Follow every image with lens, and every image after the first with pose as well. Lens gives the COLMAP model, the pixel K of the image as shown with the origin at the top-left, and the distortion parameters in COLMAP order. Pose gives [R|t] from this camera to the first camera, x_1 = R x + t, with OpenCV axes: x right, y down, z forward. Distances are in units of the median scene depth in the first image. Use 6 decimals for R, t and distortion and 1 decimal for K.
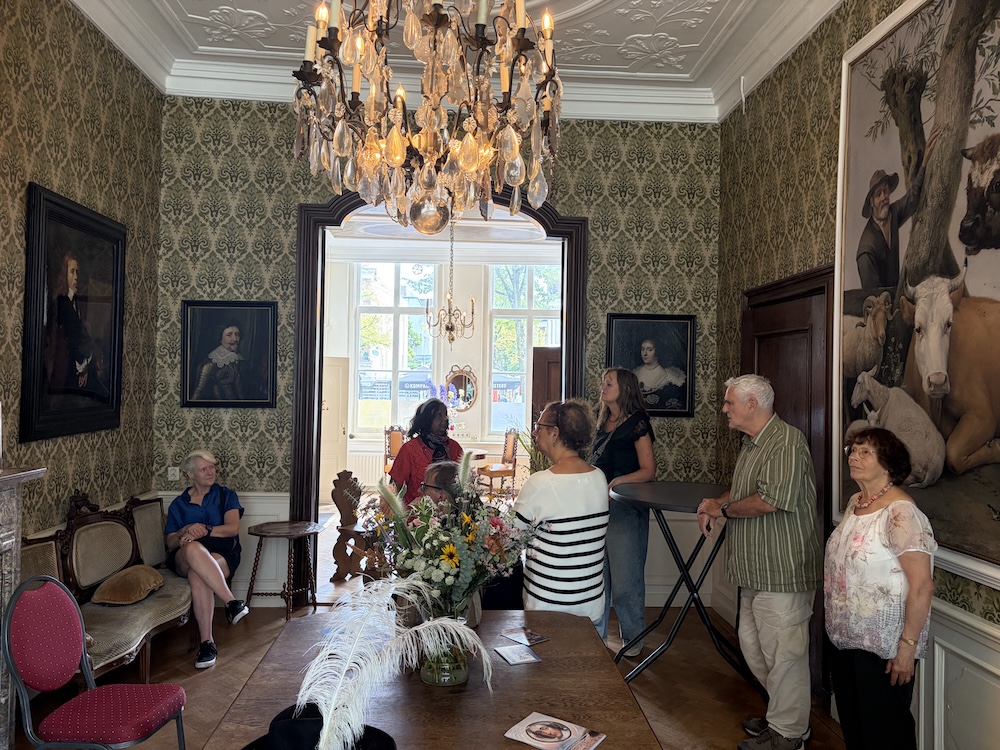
lens RADIAL K [[755.1, 0, 499.8], [0, 755.1, 373.5], [0, 0, 1]] dist [0.050962, -0.051501]
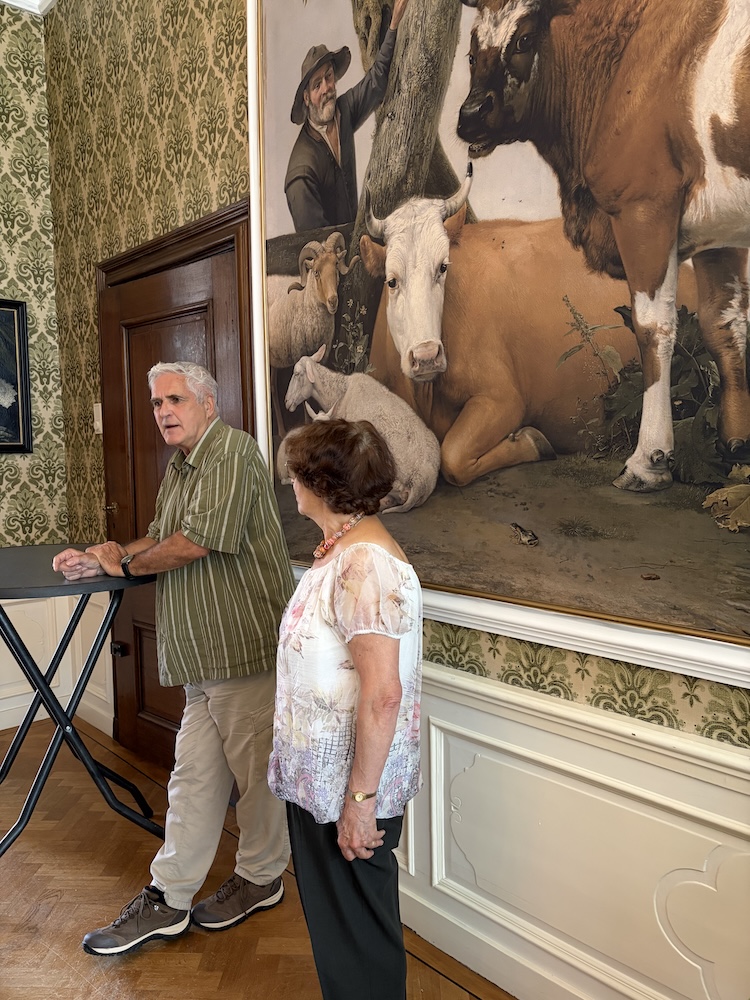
lens RADIAL K [[755.1, 0, 376.3], [0, 755.1, 500.8], [0, 0, 1]] dist [0.050962, -0.051501]
pose [[0.764607, -0.077763, 0.639788, 0.086673], [0.019415, 0.995023, 0.097736, 0.068344], [-0.644204, -0.062308, 0.762312, 0.468279]]
